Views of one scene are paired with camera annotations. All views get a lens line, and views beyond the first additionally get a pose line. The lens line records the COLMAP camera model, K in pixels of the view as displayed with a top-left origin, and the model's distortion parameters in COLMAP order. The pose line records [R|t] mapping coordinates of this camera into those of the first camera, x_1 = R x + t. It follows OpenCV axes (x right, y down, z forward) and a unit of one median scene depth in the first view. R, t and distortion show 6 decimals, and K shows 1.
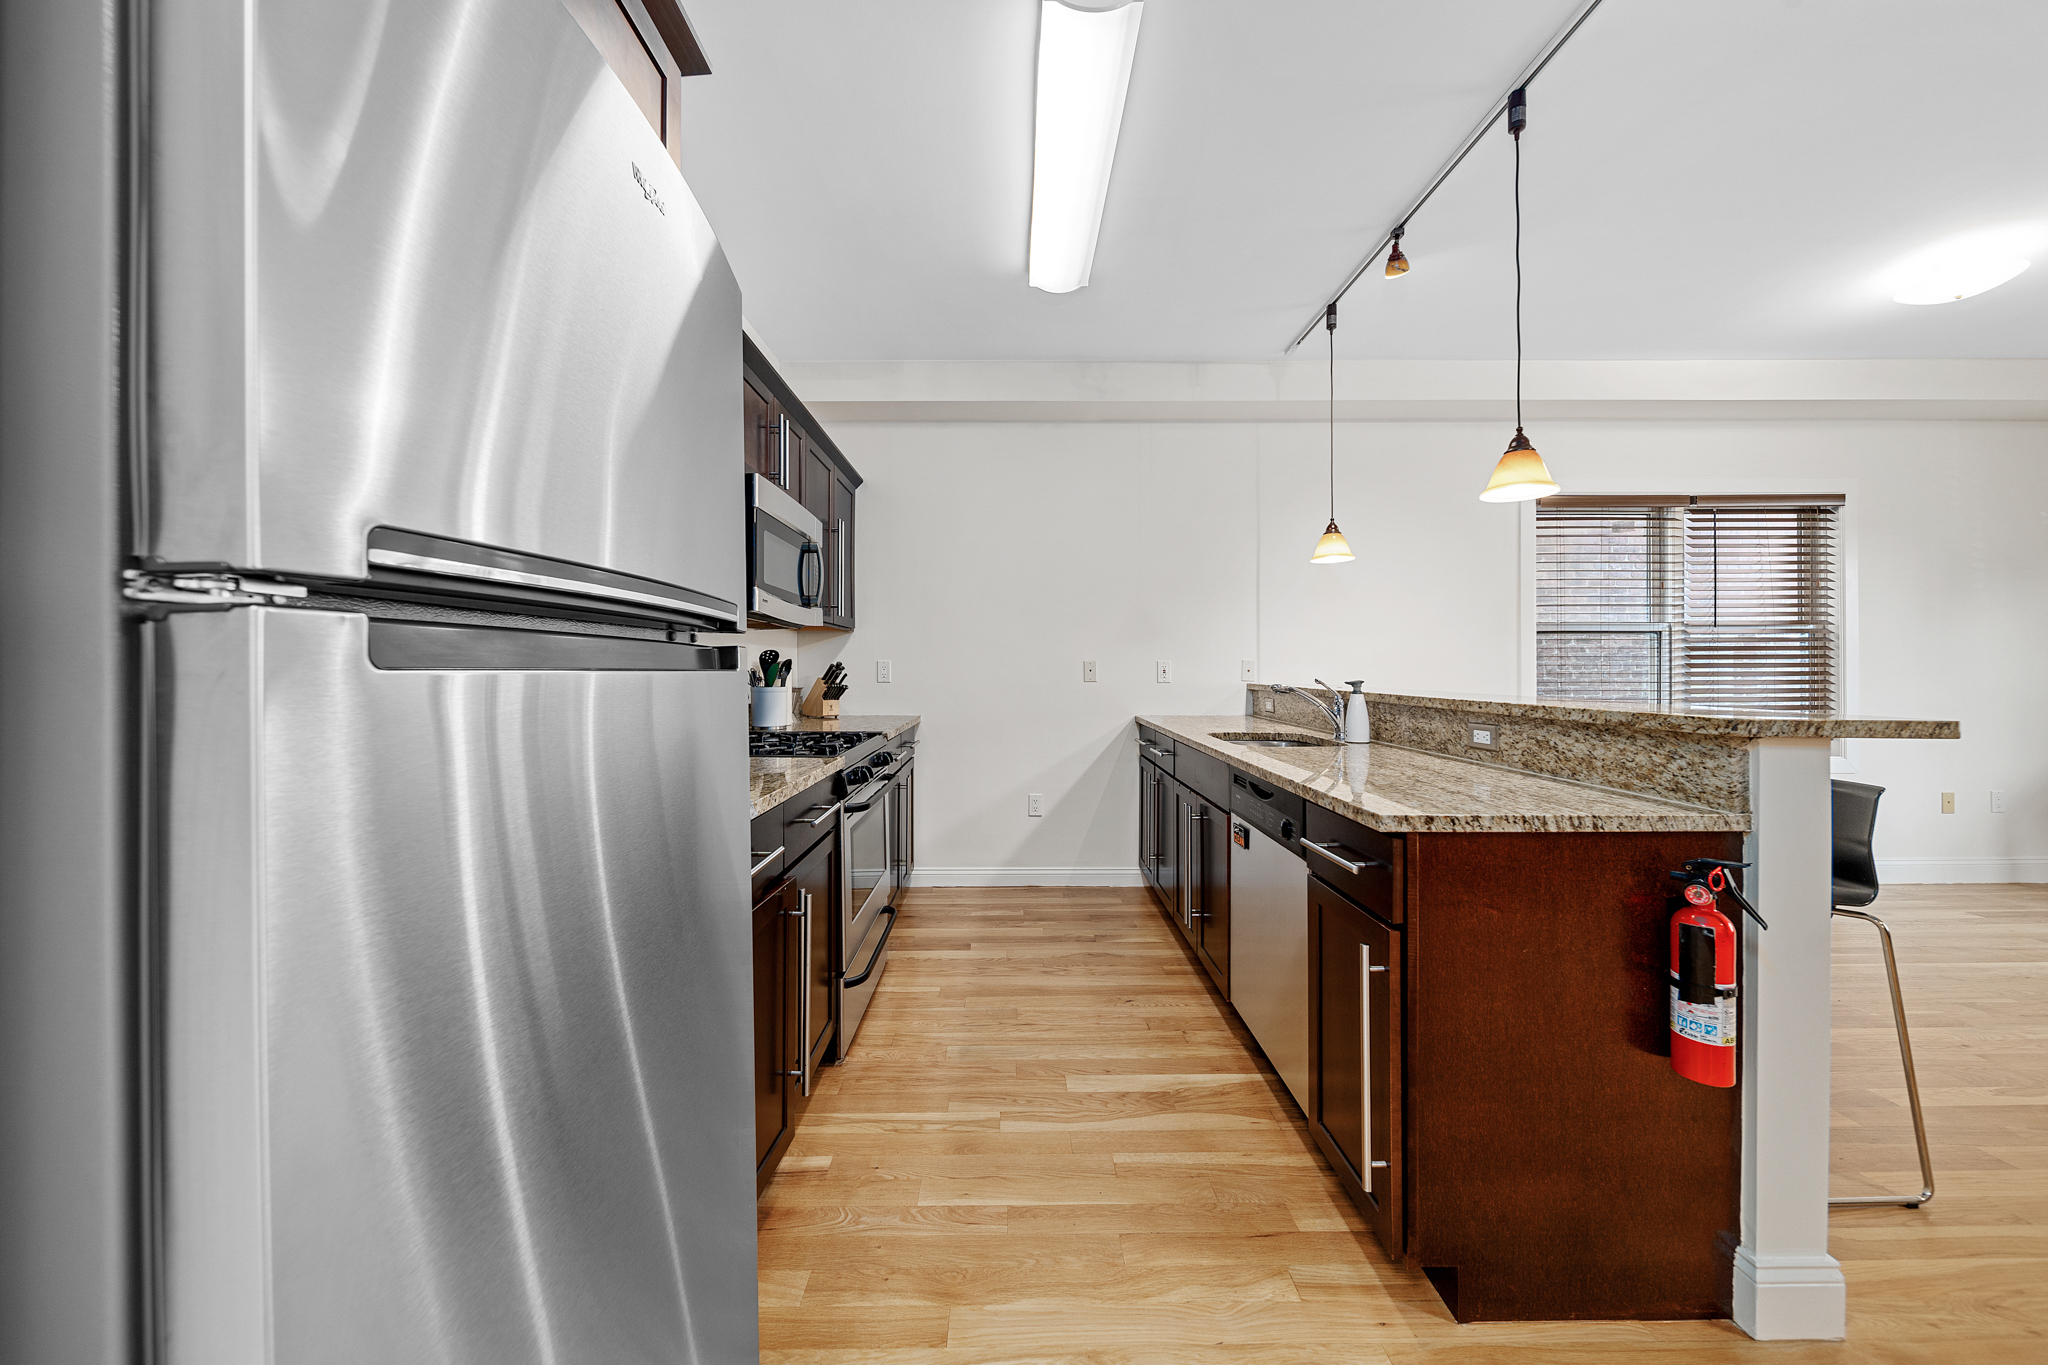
lens RADIAL K [[731.6, 0, 1010.2], [0, 731.6, 664.7], [0, 0, 1]] dist [-0.003209, -0.000223]
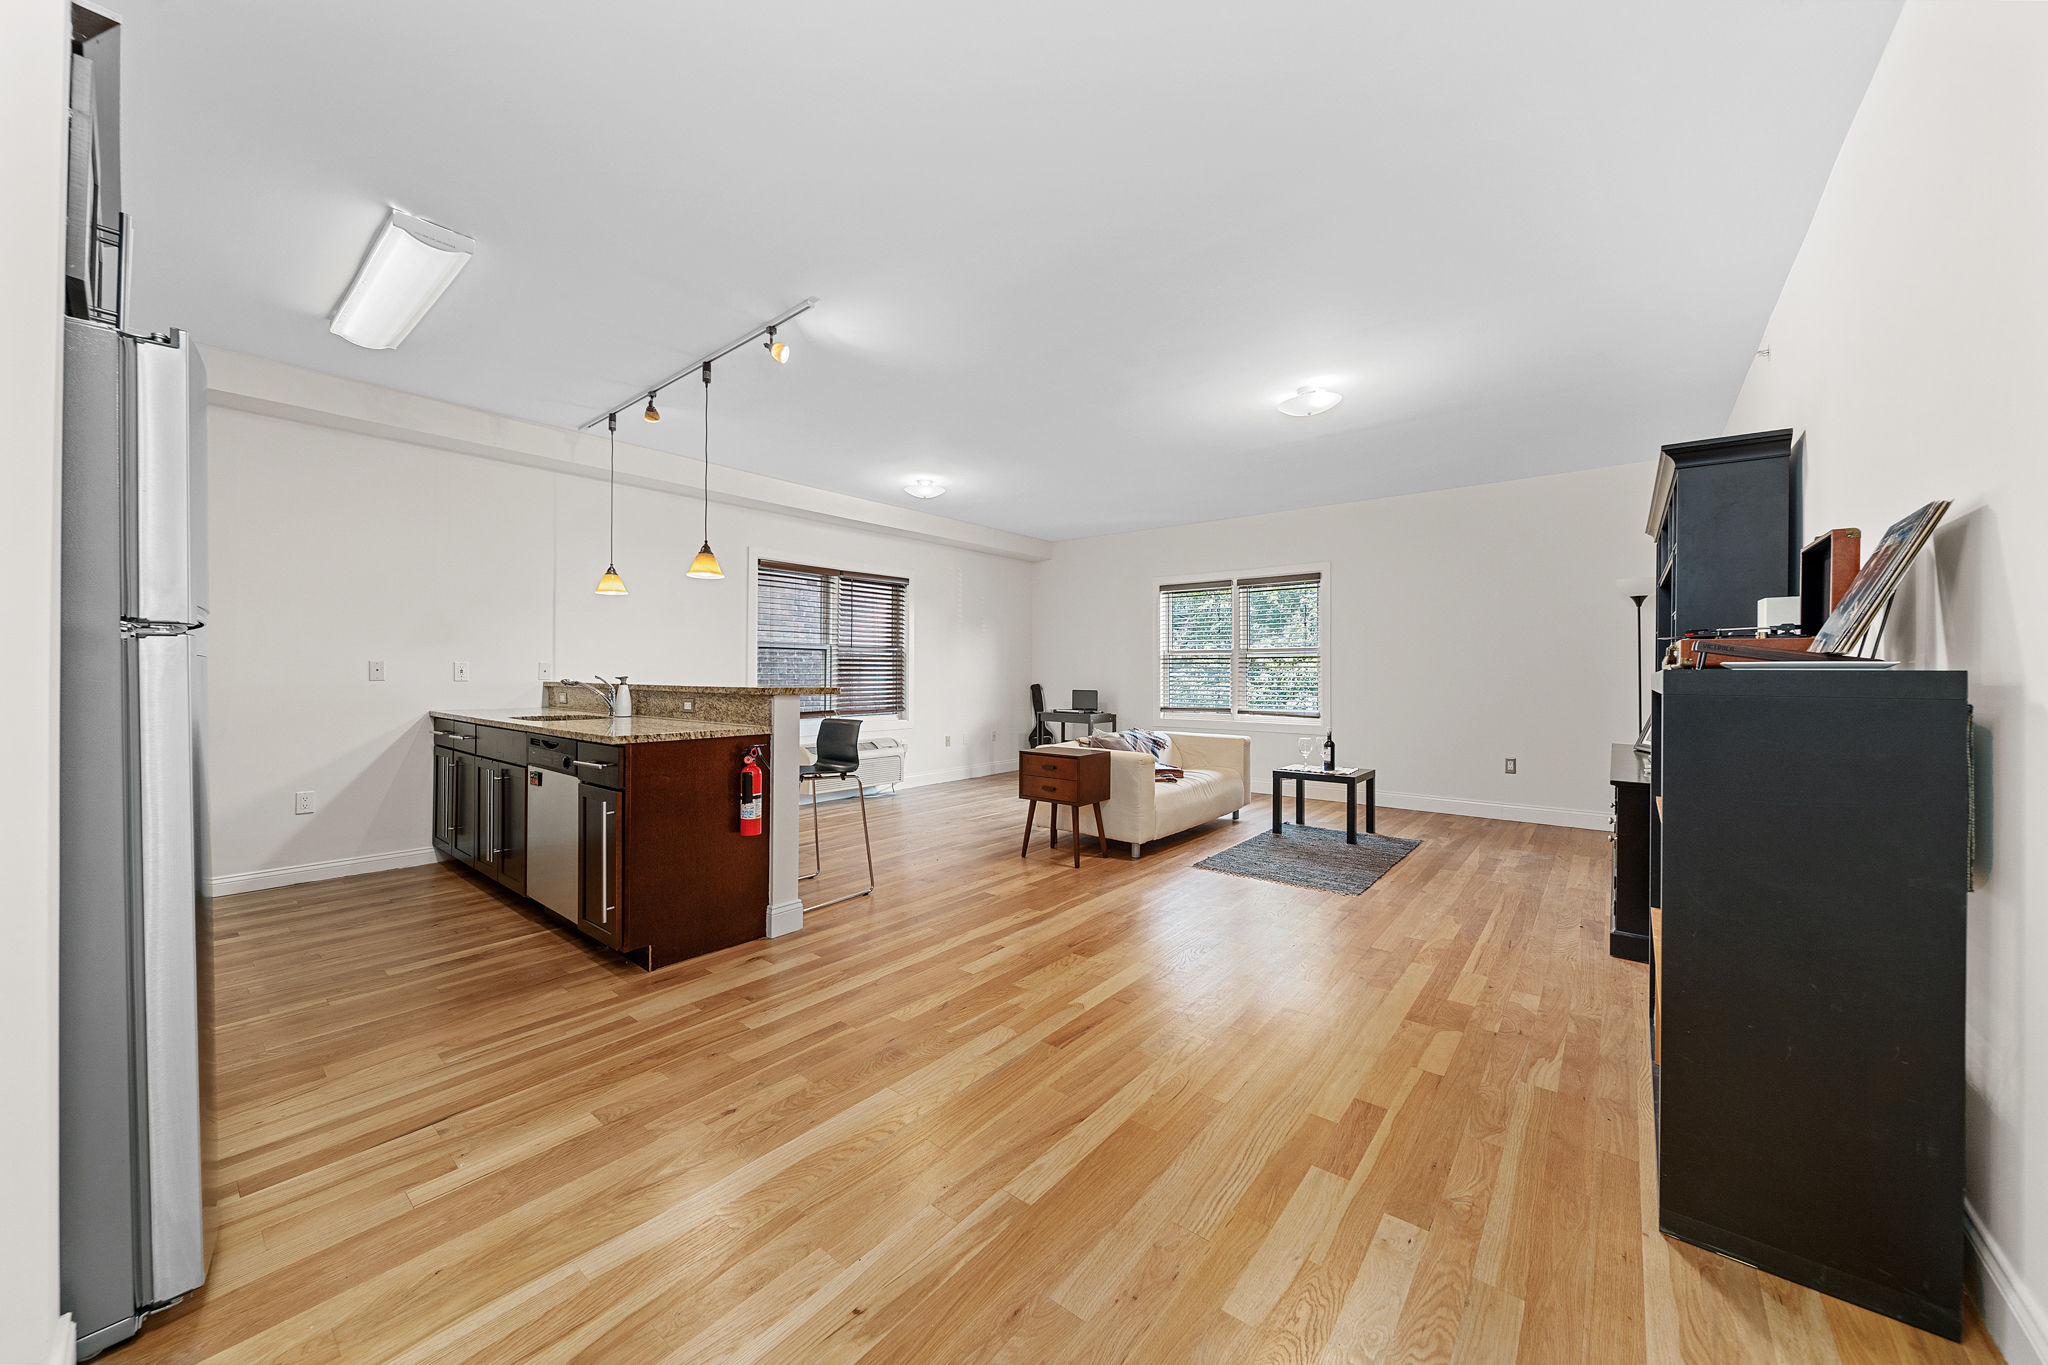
lens RADIAL K [[729.5, 0, 1016.7], [0, 729.5, 671.9], [0, 0, 1]] dist [-0.001359, -0.000373]
pose [[0.634038, 0.006466, 0.773274, -0.249747], [-0.007252, 0.999971, -0.002415, 0.013928], [-0.773267, -0.004077, 0.634067, -0.819610]]
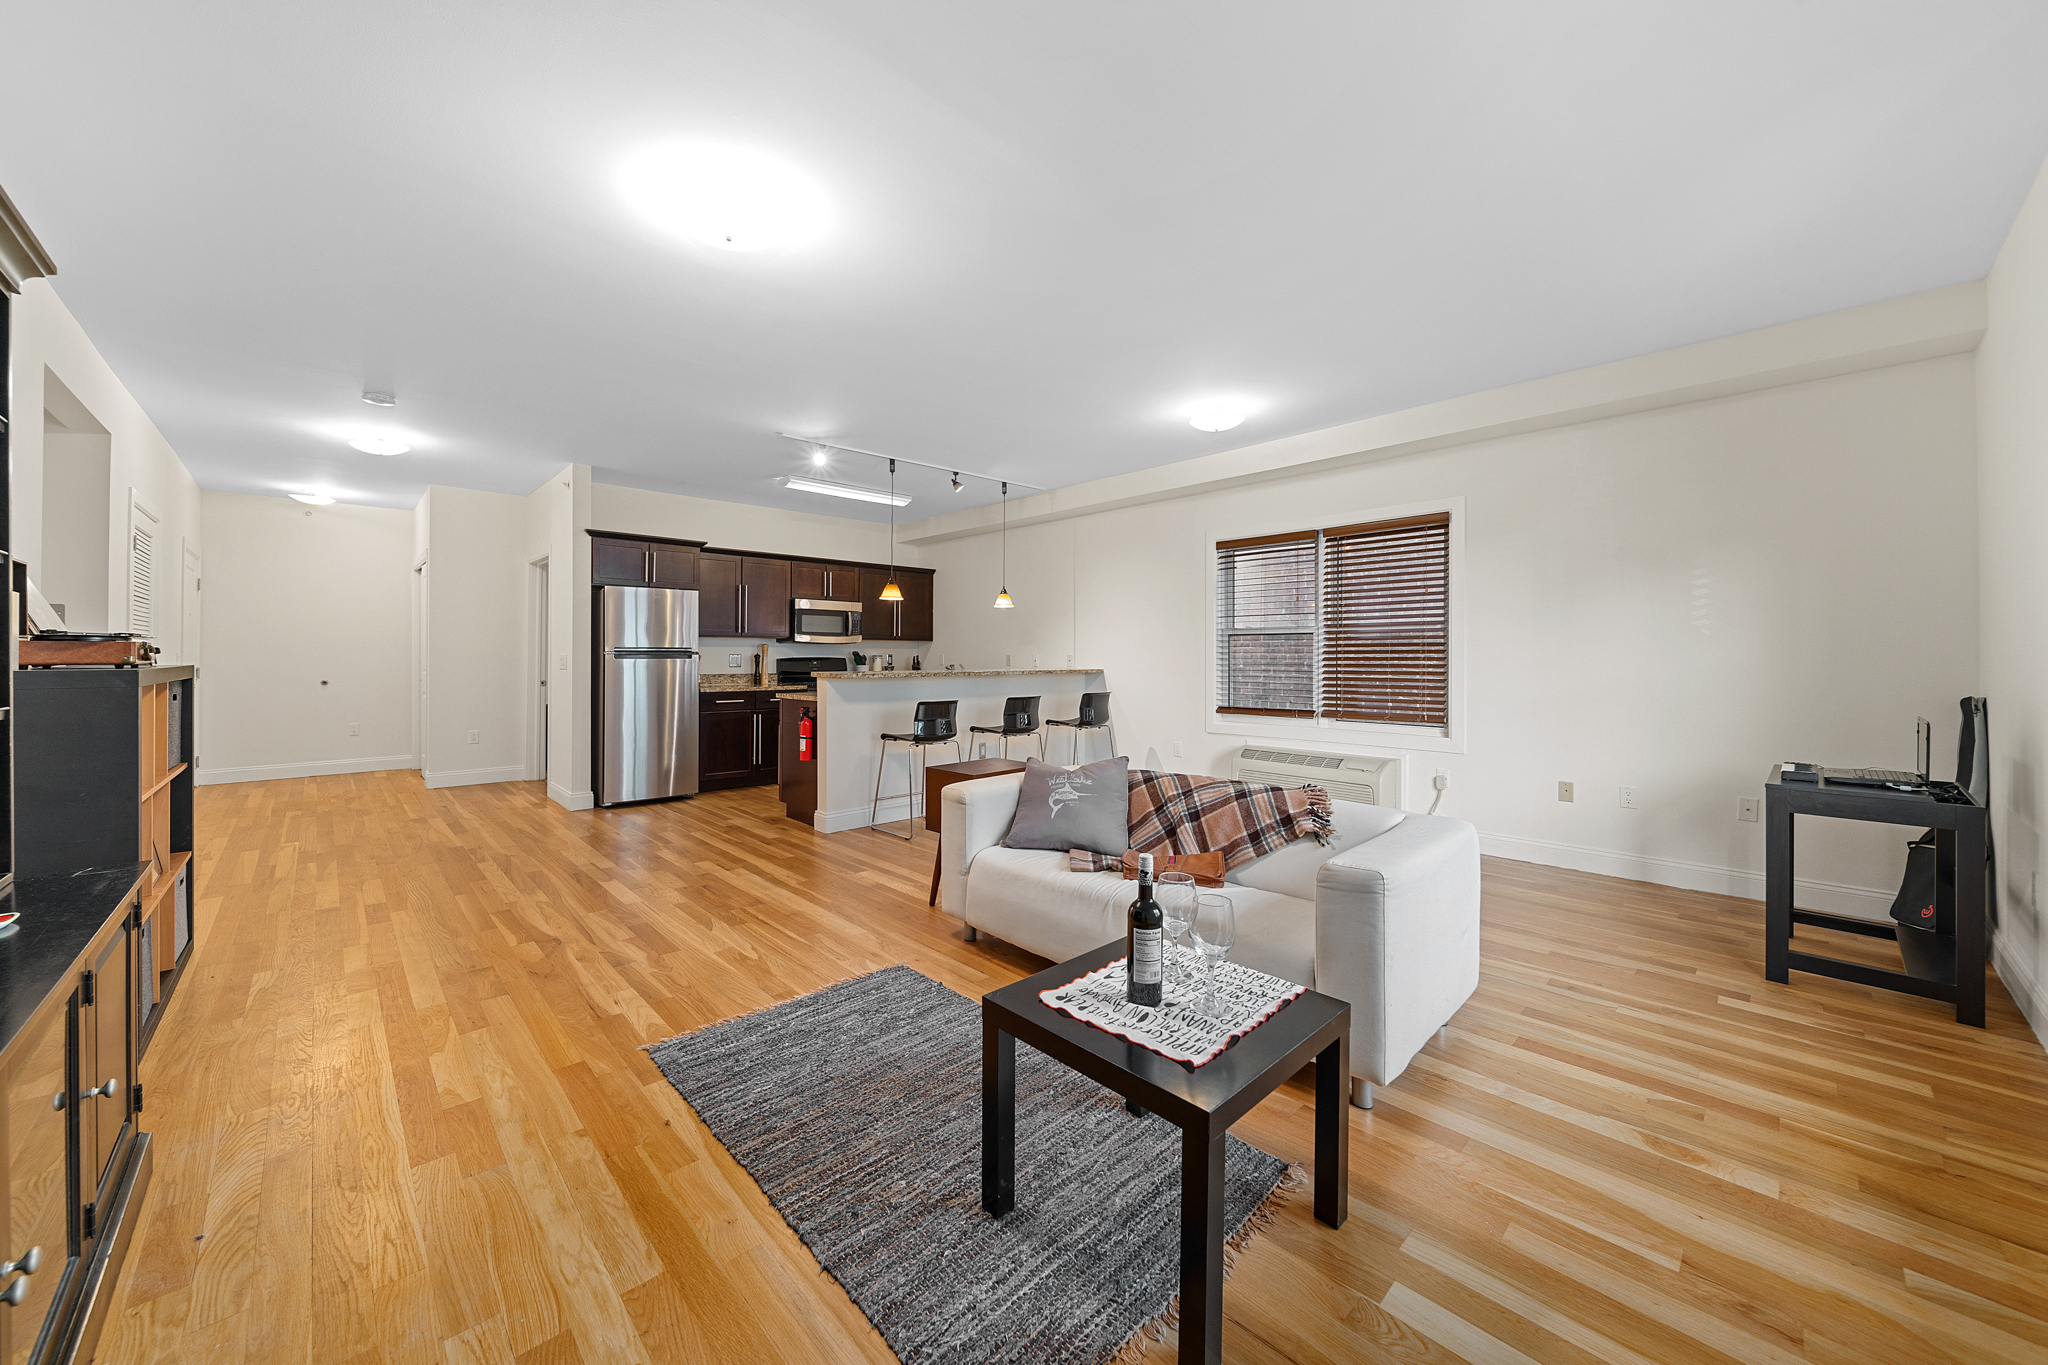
lens RADIAL K [[741.9, 0, 1006.4], [0, 741.9, 651.5], [0, 0, 1]] dist [-0.000039, -0.000099]
pose [[0.680451, -0.001928, -0.732791, 3.154497], [0.001074, 0.999998, -0.001634, -0.022216], [0.732793, 0.000325, 0.680452, -0.663364]]
